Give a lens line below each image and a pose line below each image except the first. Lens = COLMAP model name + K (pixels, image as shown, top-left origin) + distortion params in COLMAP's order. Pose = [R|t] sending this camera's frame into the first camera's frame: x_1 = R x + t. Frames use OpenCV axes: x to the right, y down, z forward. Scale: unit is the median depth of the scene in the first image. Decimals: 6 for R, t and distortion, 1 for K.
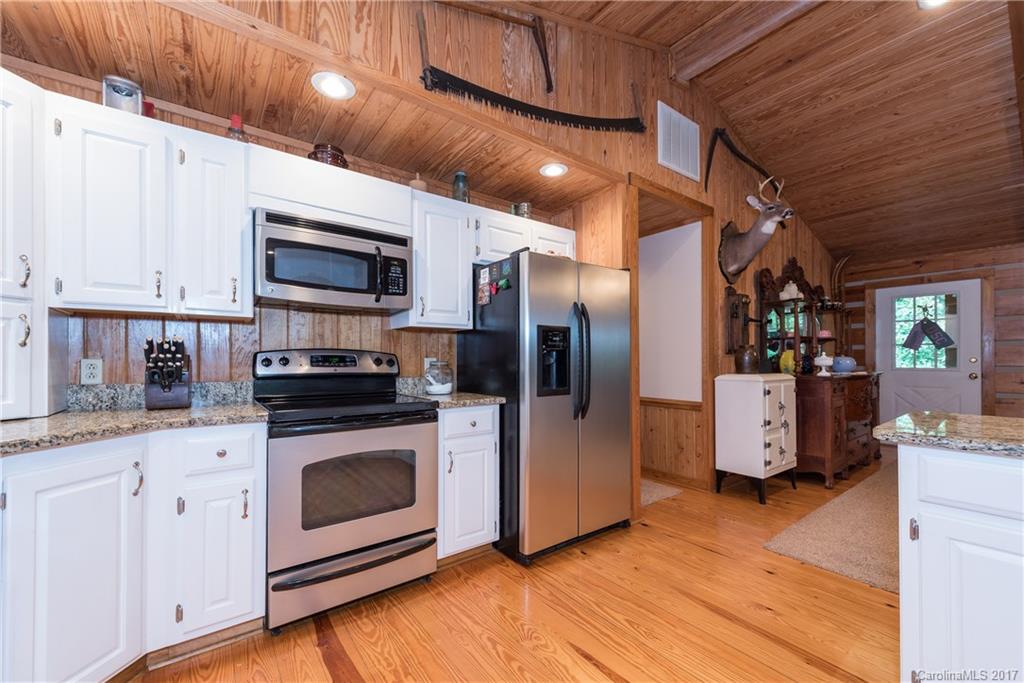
lens RADIAL K [[416.7, 0, 524.0], [0, 416.7, 362.4], [0, 0, 1]] dist [0.004186, 0.000370]
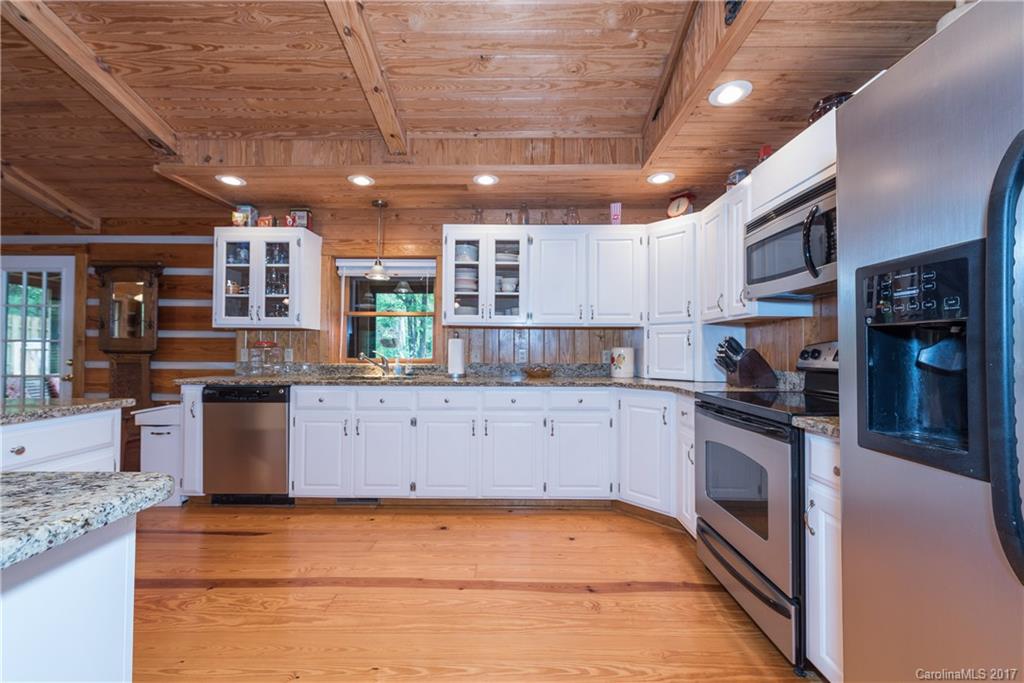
lens RADIAL K [[416.7, 0, 513.0], [0, 416.7, 343.3], [0, 0, 1]] dist [0.004186, 0.000370]
pose [[-0.620556, -0.015077, -0.784017, 0.619683], [-0.001759, 0.999839, -0.017835, -0.007153], [0.784160, -0.009688, -0.620483, 1.059330]]
